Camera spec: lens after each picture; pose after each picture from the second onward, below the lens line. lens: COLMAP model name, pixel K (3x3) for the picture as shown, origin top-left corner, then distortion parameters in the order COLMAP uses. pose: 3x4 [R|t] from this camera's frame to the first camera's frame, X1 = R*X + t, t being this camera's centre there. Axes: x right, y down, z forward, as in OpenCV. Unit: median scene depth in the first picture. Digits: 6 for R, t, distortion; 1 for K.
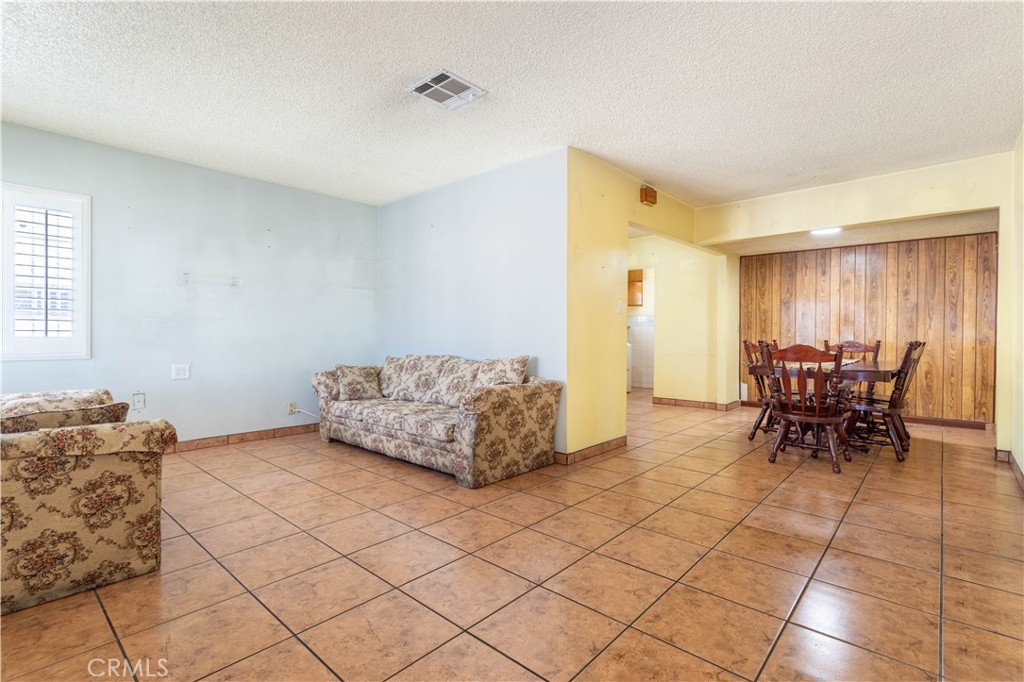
lens RADIAL K [[473.2, 0, 512.0], [0, 473.2, 341.0], [0, 0, 1]] dist [0.000378, 0.001089]
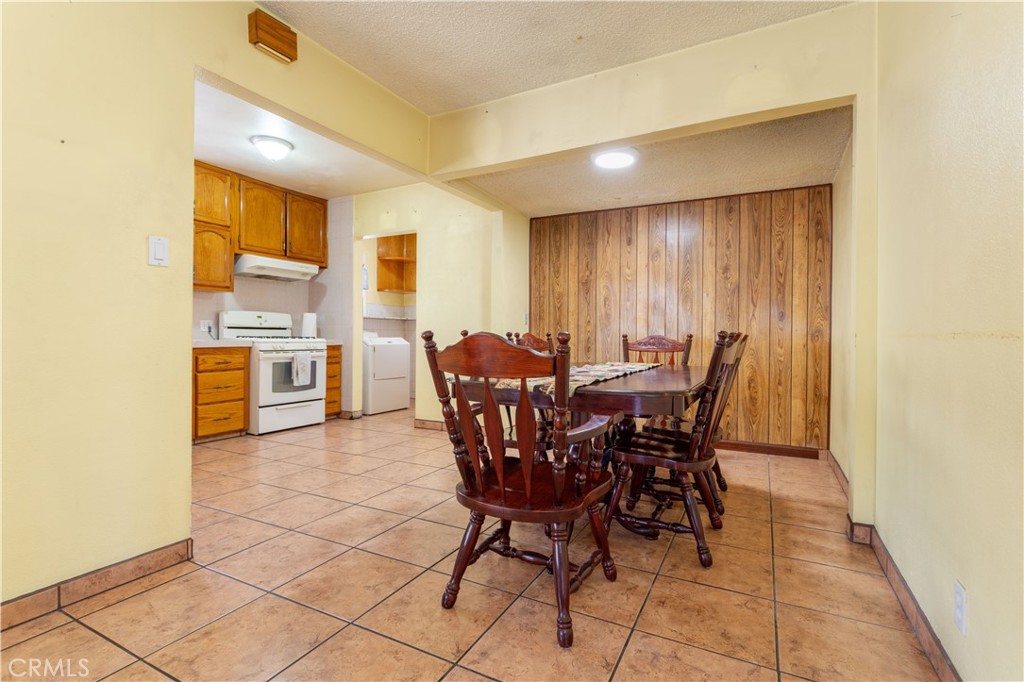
lens RADIAL K [[473.2, 0, 512.0], [0, 473.2, 341.0], [0, 0, 1]] dist [0.000378, 0.001089]
pose [[0.968684, 0.001219, 0.248293, 0.354653], [-0.000653, 0.999997, -0.002361, 0.009987], [-0.248296, 0.002125, 0.968682, 0.401858]]
